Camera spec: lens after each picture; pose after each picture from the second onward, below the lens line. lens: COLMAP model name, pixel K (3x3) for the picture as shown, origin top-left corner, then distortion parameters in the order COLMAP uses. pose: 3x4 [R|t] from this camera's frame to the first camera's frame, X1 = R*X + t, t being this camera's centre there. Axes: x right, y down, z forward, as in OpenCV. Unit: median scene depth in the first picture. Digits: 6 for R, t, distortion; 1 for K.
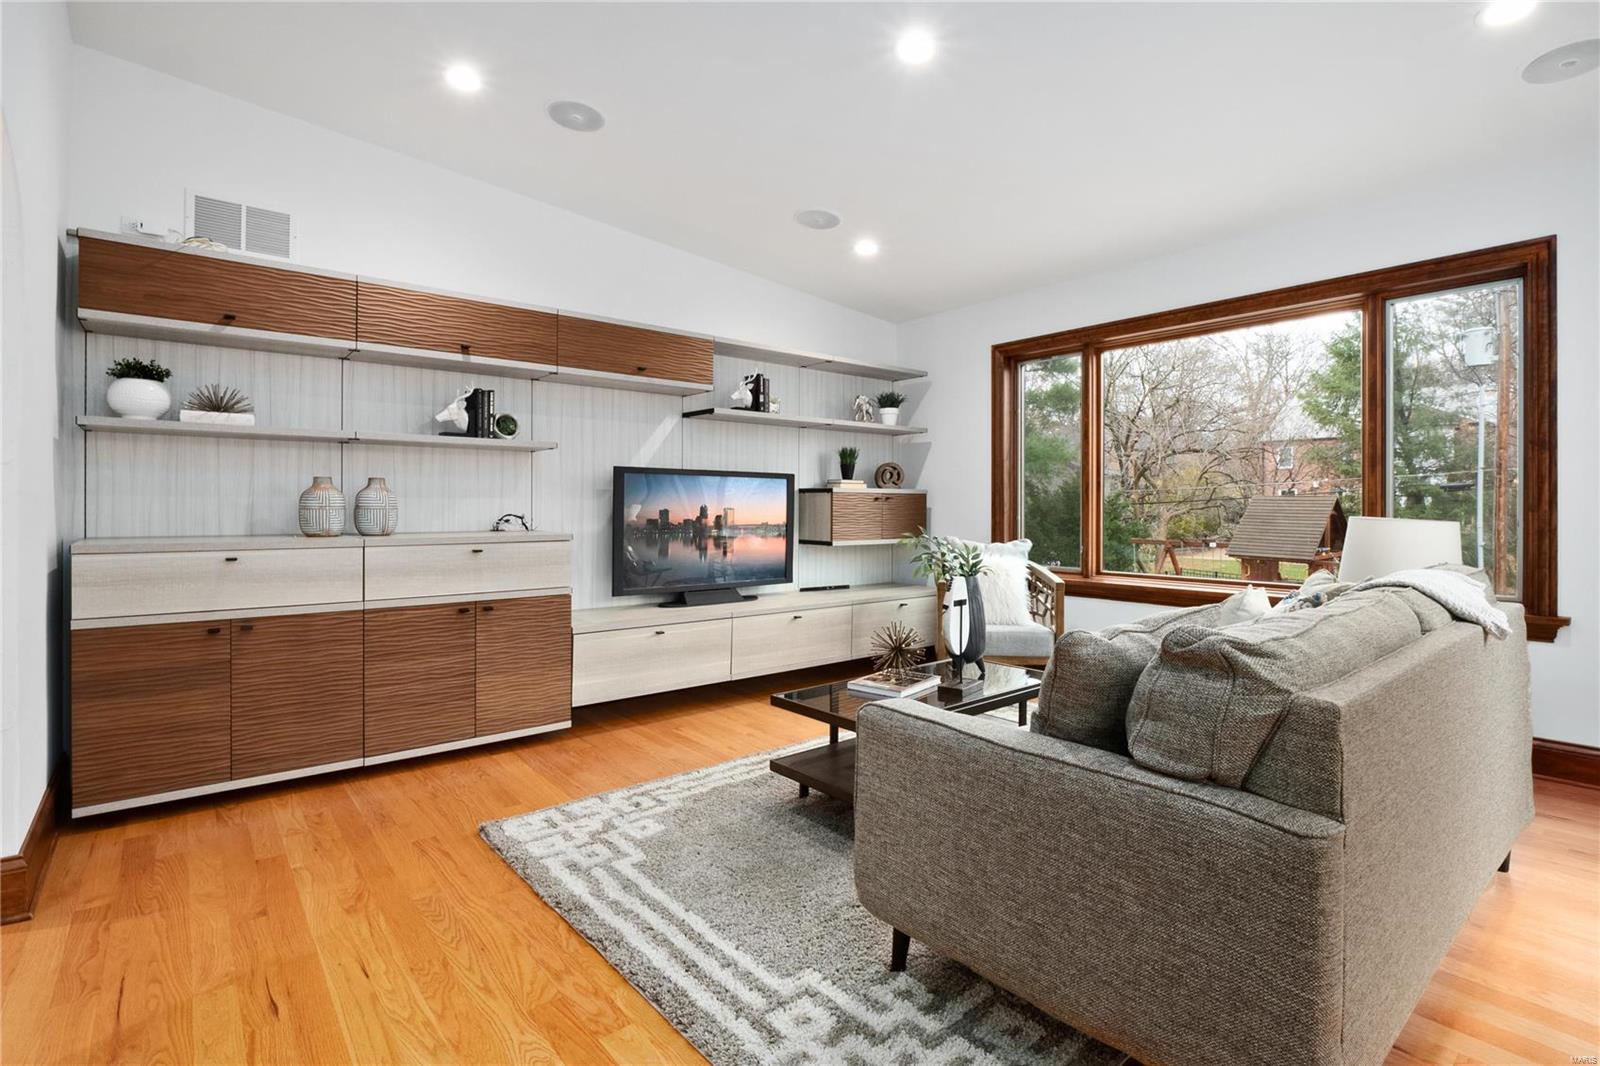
lens RADIAL K [[755.0, 0, 770.0], [0, 755.0, 503.3], [0, 0, 1]] dist [-0.003239, -0.007432]
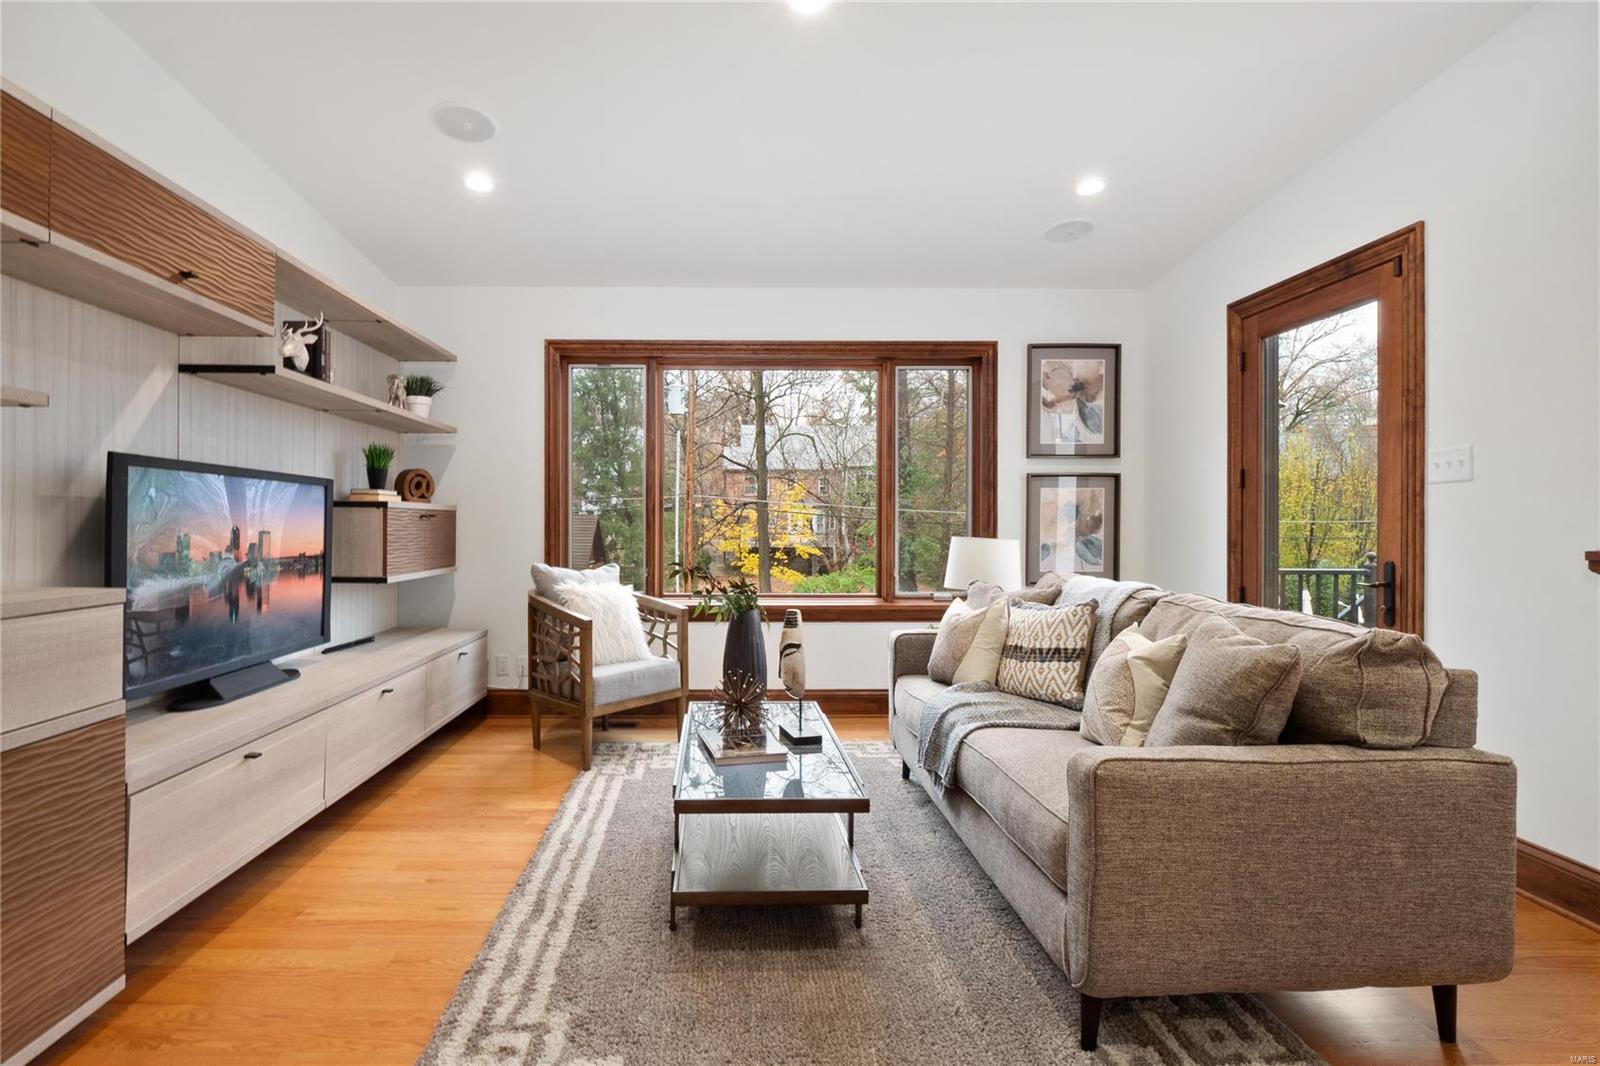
lens RADIAL K [[809.6, 0, 742.1], [0, 809.6, 523.2], [0, 0, 1]] dist [-0.016757, -0.000062]
pose [[0.607804, 0.001819, 0.794085, -0.461676], [-0.005963, 0.999980, 0.002273, -0.005484], [-0.794064, -0.006117, 0.607803, 0.405793]]
